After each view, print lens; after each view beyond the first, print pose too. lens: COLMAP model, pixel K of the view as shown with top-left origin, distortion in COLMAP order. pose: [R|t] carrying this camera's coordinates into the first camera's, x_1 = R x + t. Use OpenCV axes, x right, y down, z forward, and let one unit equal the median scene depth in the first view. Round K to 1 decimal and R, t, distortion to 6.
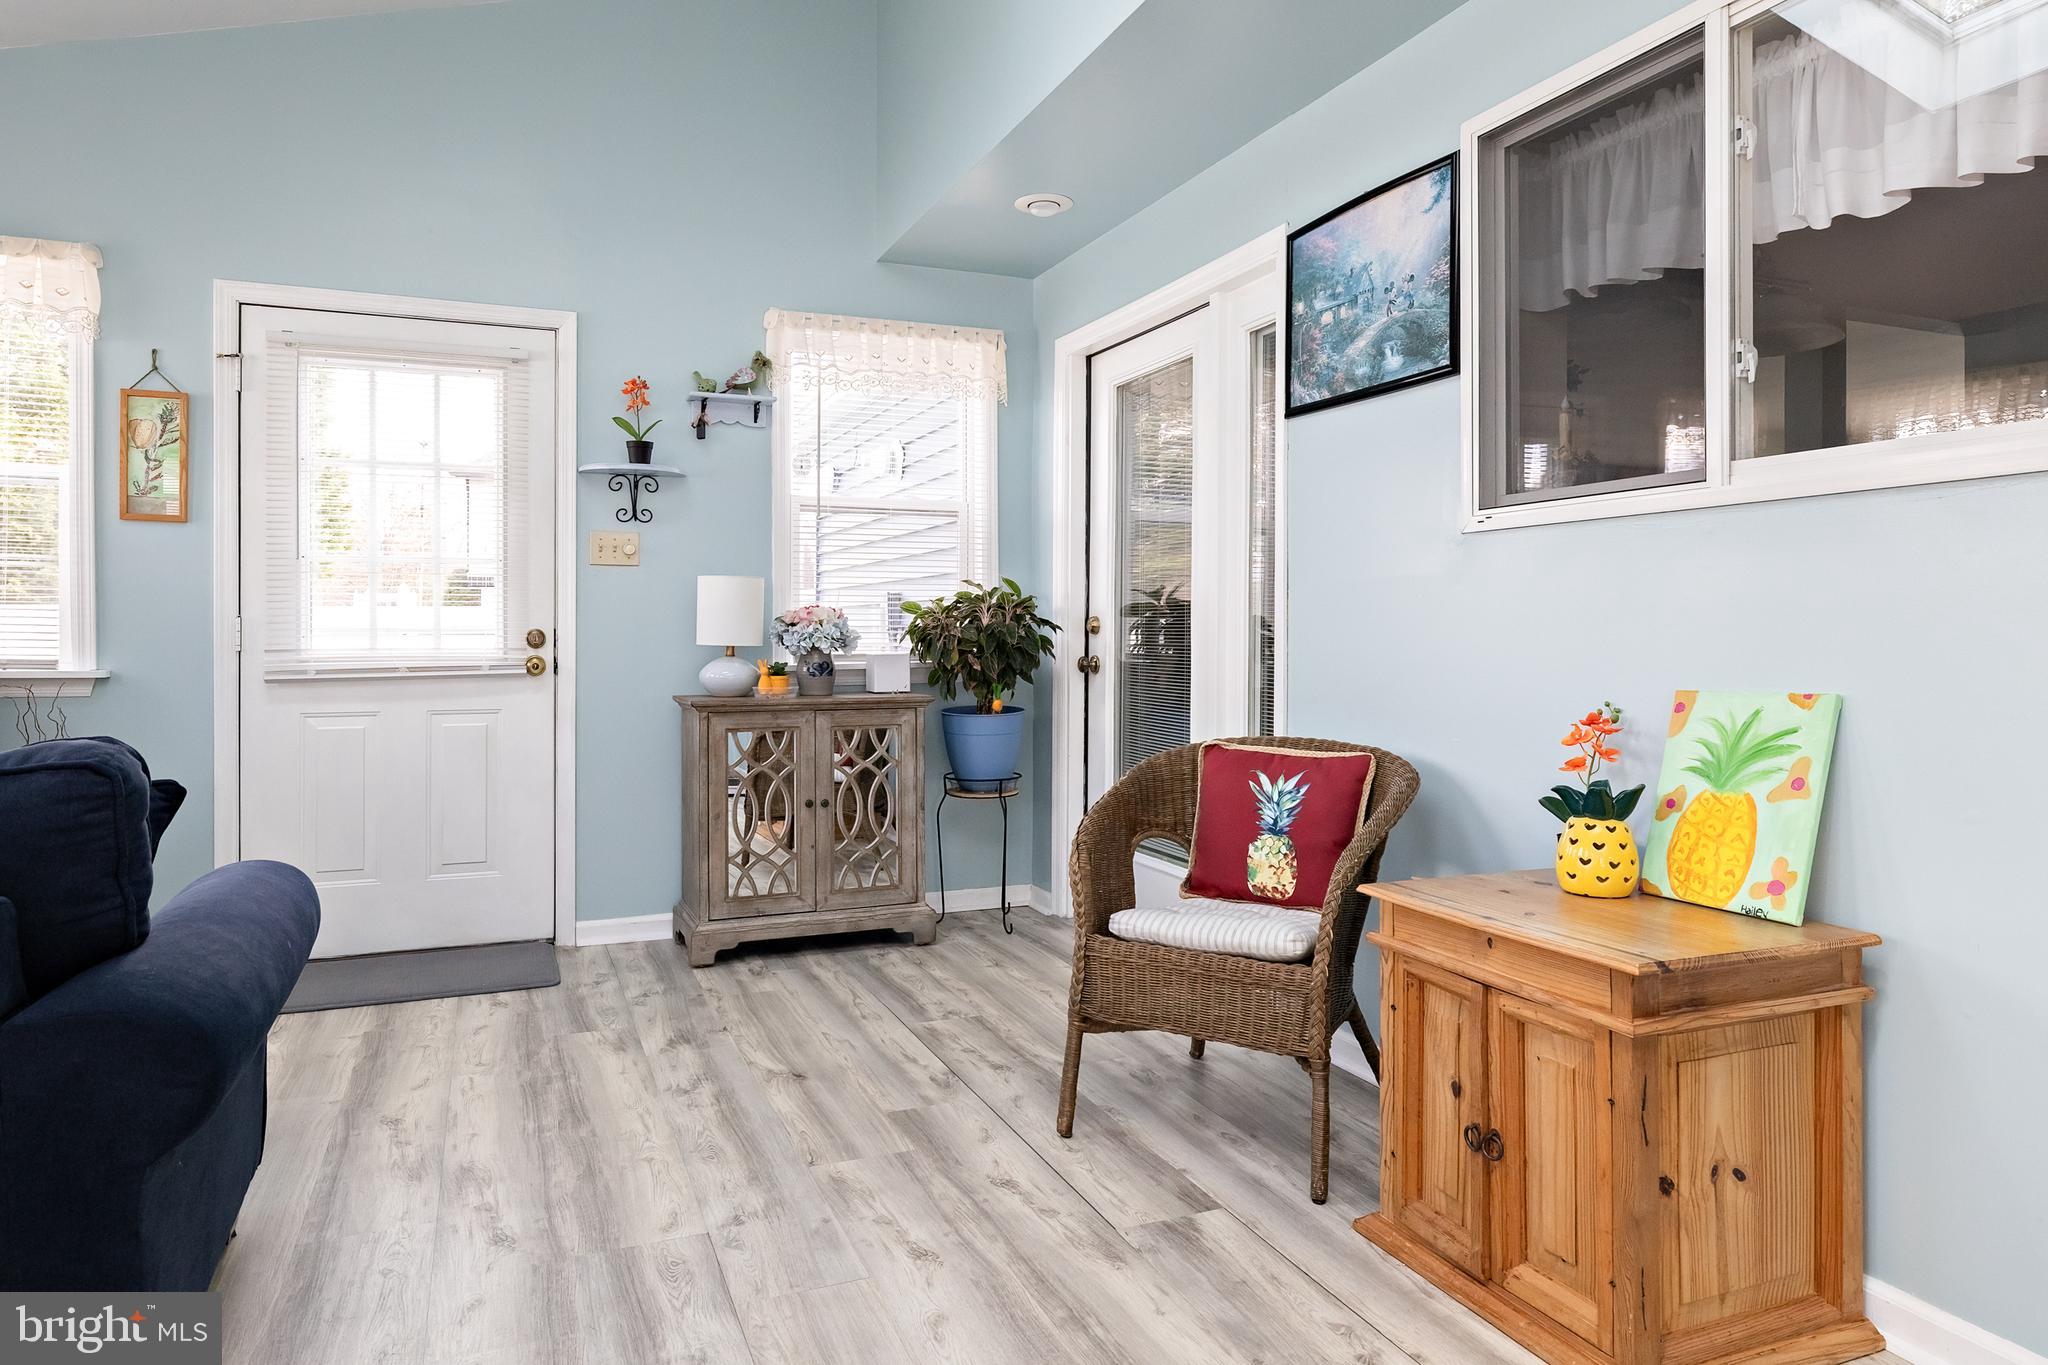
lens RADIAL K [[1249.7, 0, 1018.7], [0, 1249.7, 618.6], [0, 0, 1]] dist [-0.004886, 0.000826]
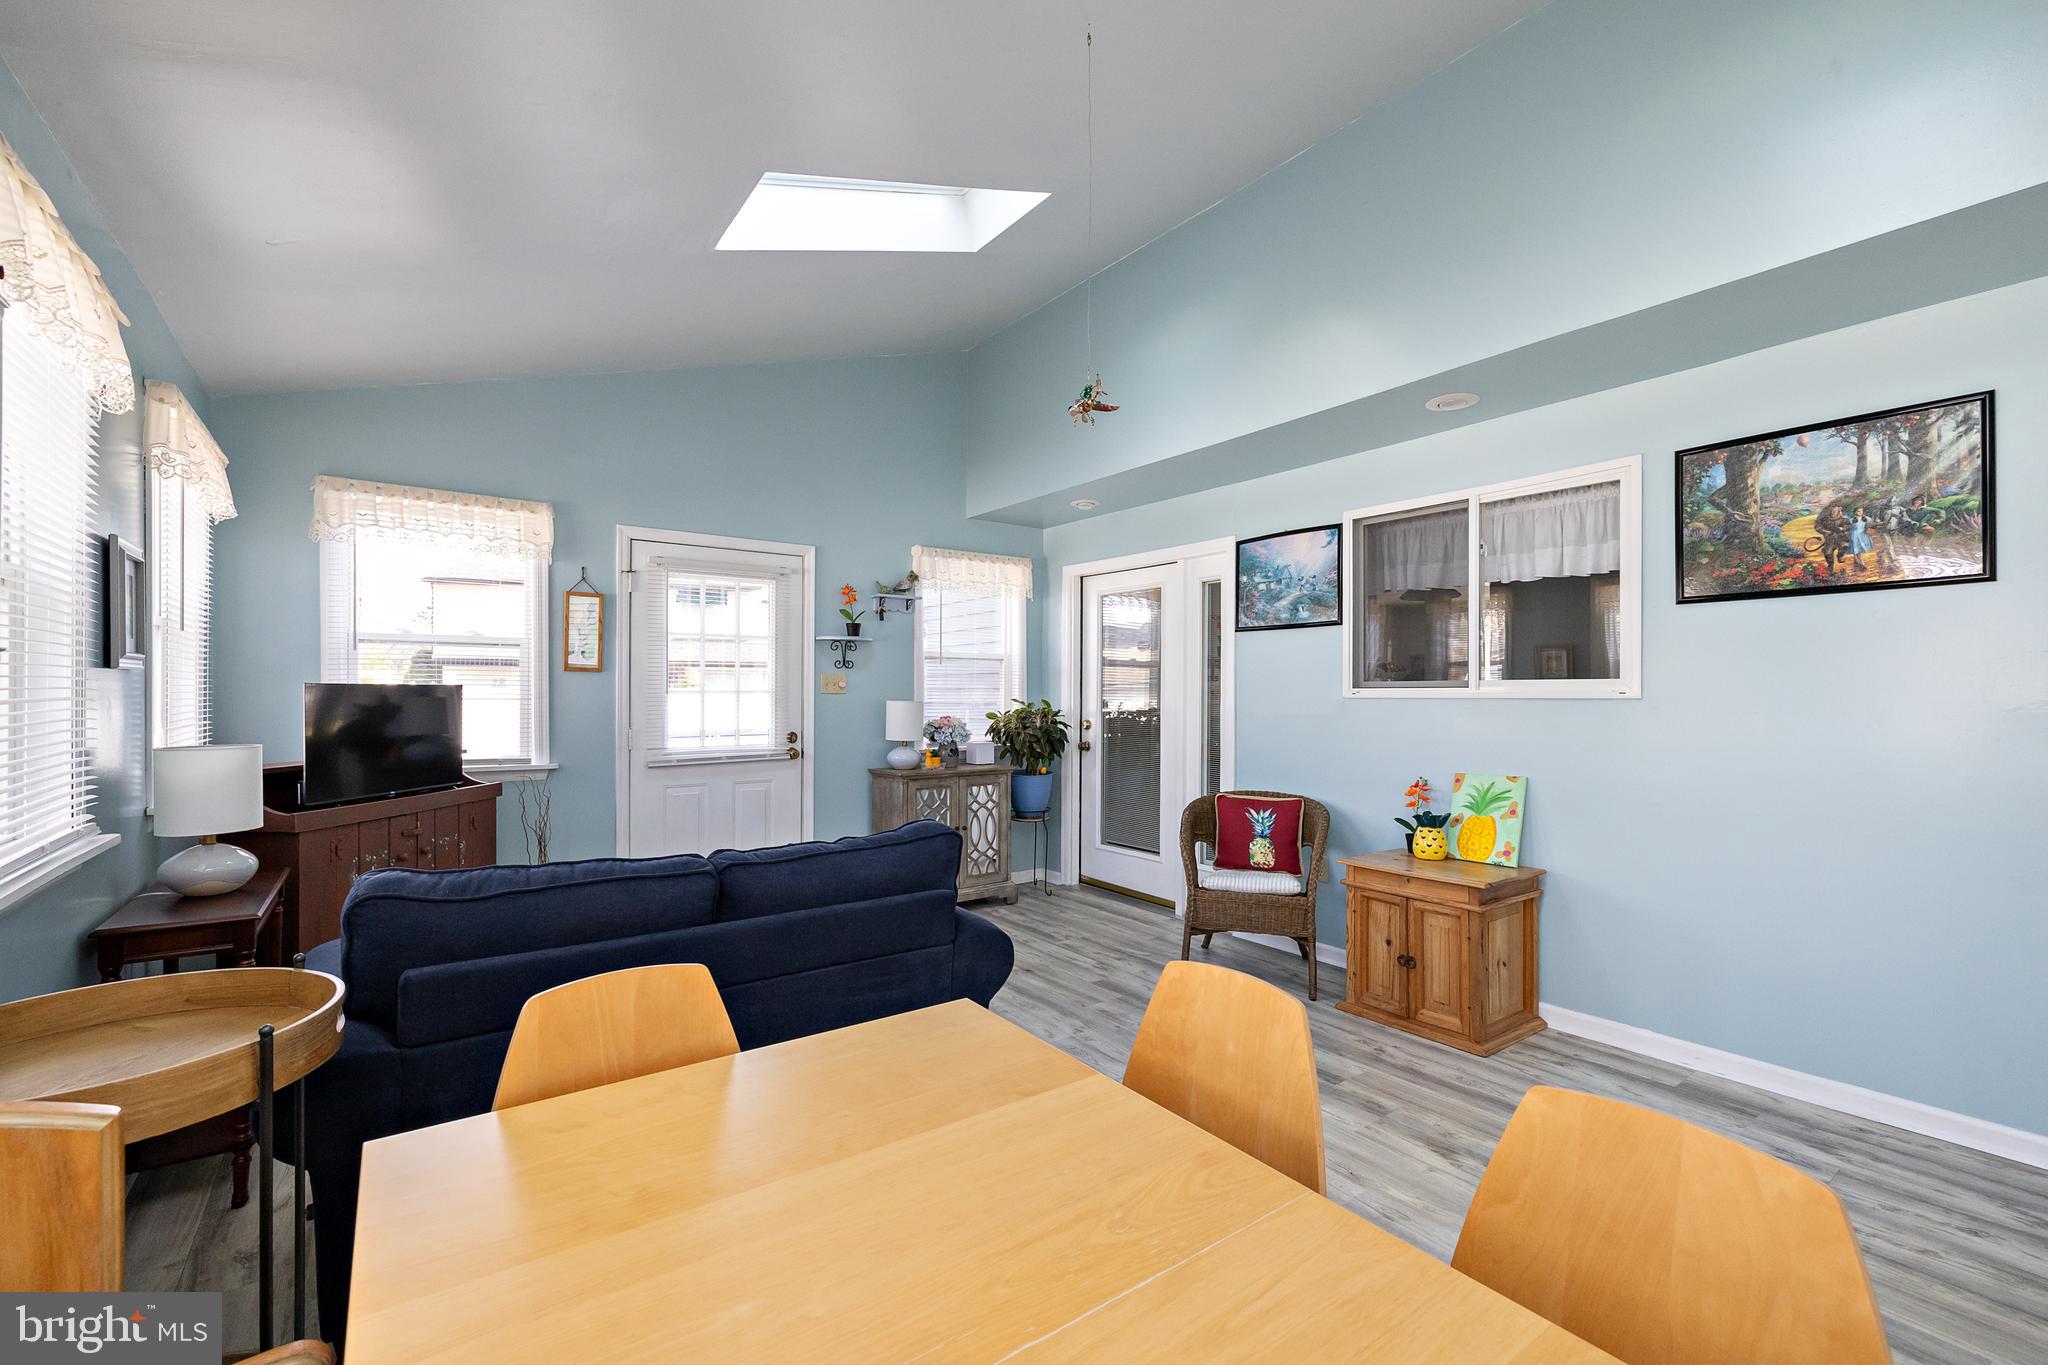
lens RADIAL K [[862.7, 0, 1024.0], [0, 862.7, 682.5], [0, 0, 1]] dist [-0.000730, -0.000037]
pose [[0.969496, 0.005255, 0.245051, -0.514779], [-0.005263, 0.999986, -0.000621, -0.083671], [-0.245051, -0.000687, 0.969510, -0.307332]]
